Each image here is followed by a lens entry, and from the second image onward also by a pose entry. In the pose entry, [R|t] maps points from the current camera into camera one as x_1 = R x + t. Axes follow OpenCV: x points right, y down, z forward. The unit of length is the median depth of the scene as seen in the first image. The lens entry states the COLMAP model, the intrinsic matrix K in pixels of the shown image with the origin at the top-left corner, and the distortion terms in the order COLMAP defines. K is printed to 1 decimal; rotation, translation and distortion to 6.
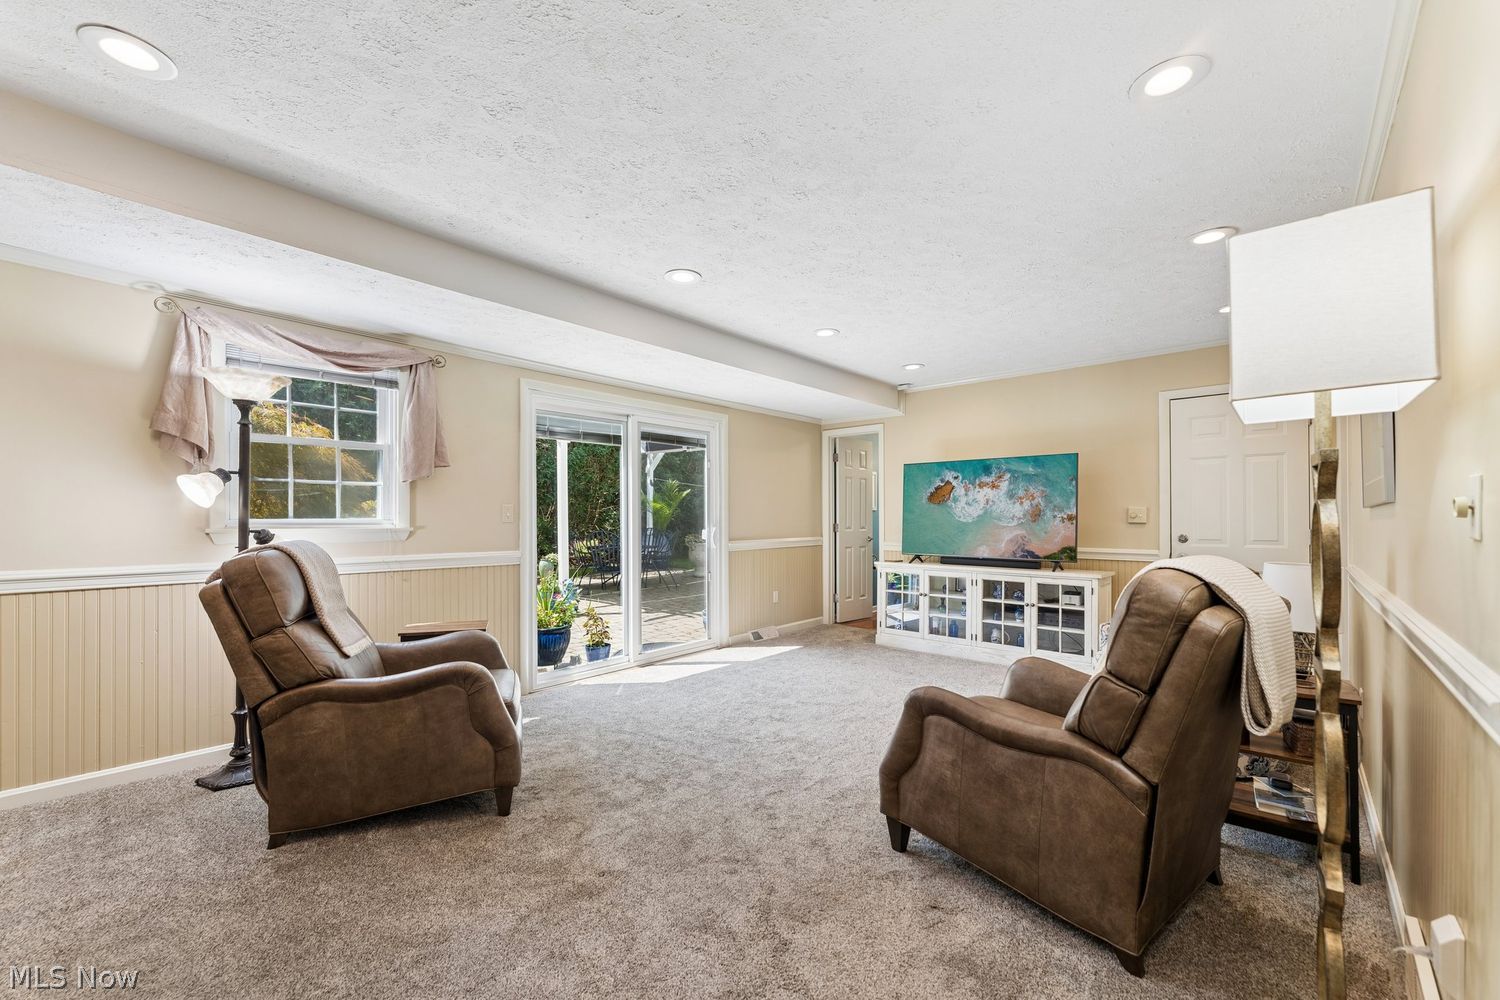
lens RADIAL K [[605.1, 0, 748.8], [0, 605.1, 513.6], [0, 0, 1]] dist [0.001210, 0.000238]
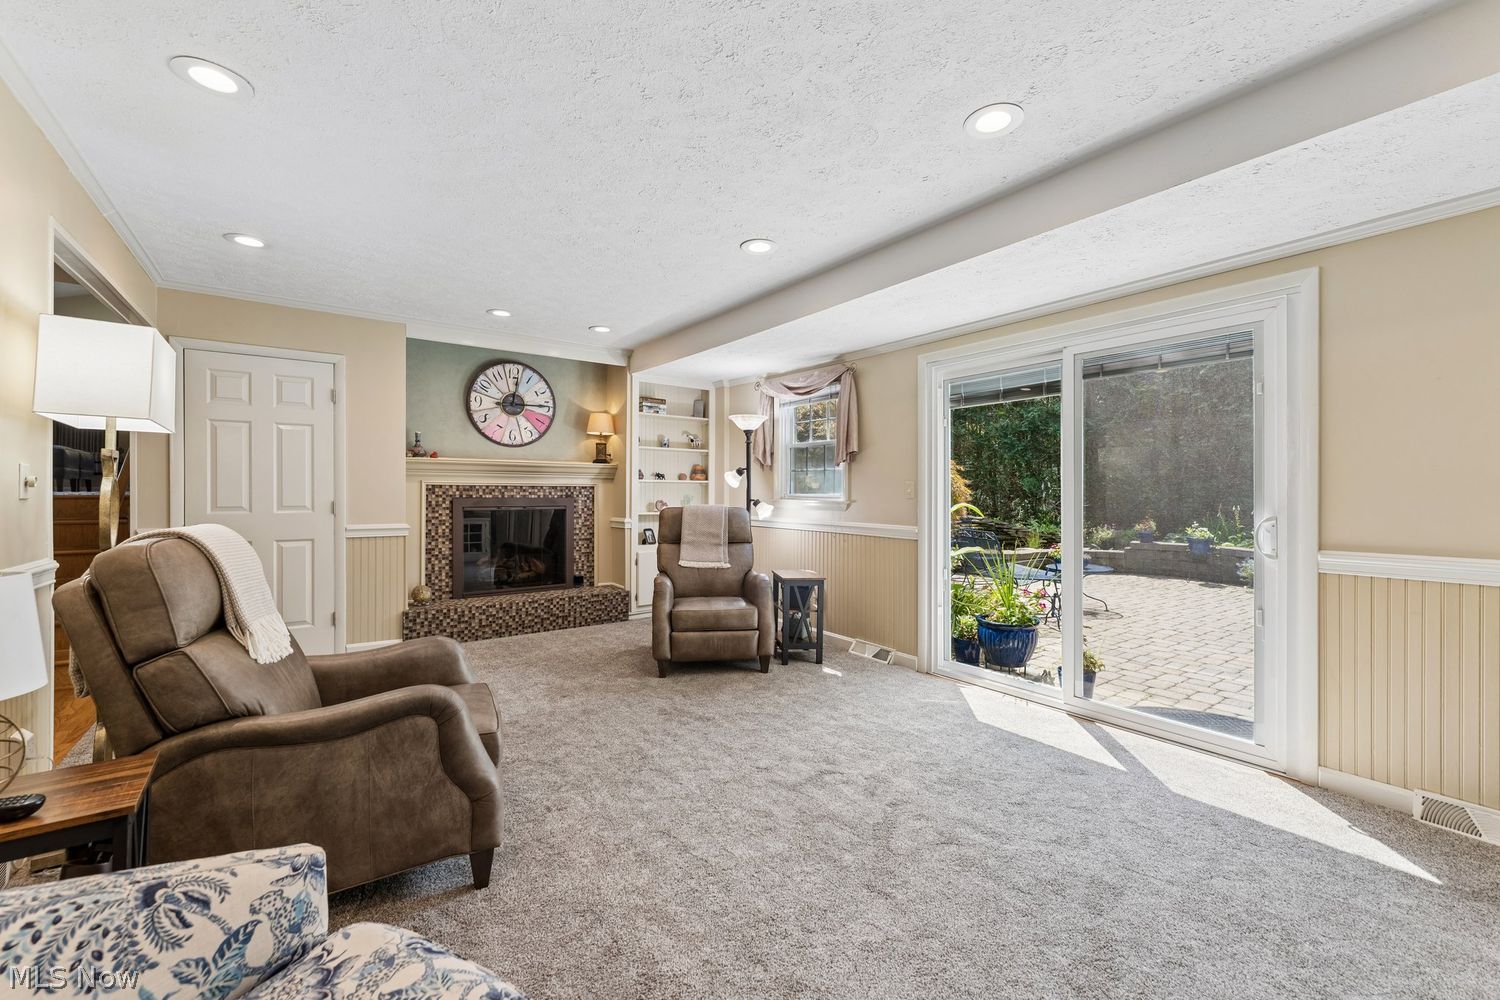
lens RADIAL K [[605.1, 0, 753.6], [0, 605.1, 490.5], [0, 0, 1]] dist [0.001210, 0.000238]
pose [[-0.203617, 0.000486, -0.979050, 0.591045], [0.003462, 0.999994, -0.000224, -0.000118], [0.979044, -0.003435, -0.203618, 0.829980]]
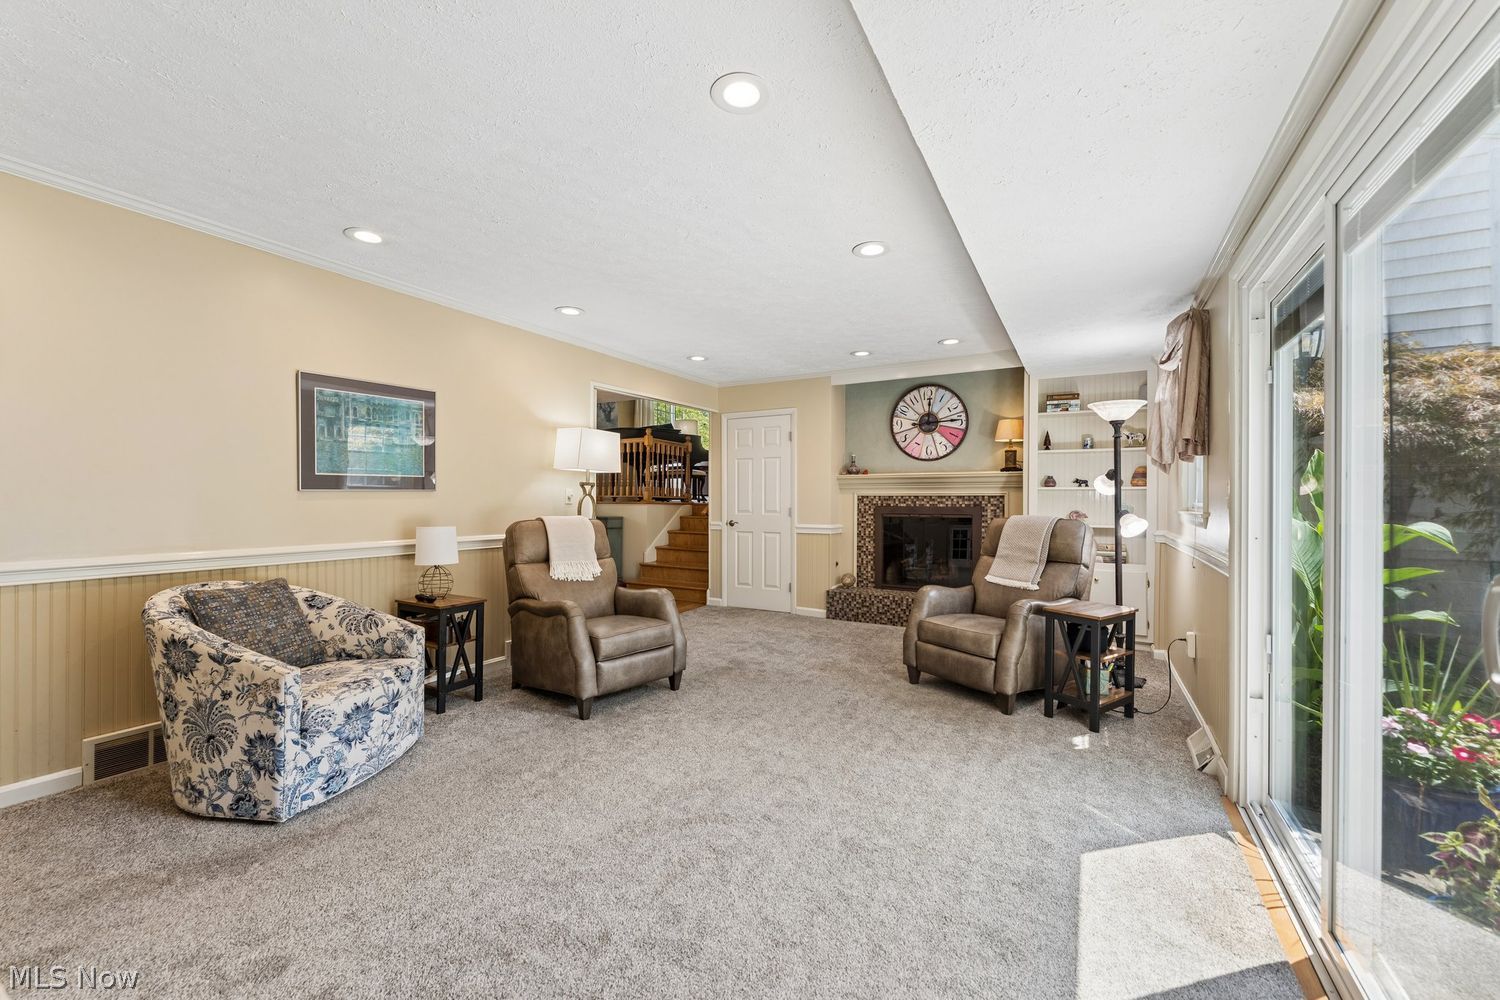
lens RADIAL K [[605.1, 0, 758.8], [0, 605.1, 501.7], [0, 0, 1]] dist [0.001210, 0.000238]
pose [[-0.975605, 0.002640, -0.219516, 0.190364], [0.003540, 0.999987, -0.003705, 0.005057], [0.219503, -0.004392, -0.975602, 1.320871]]
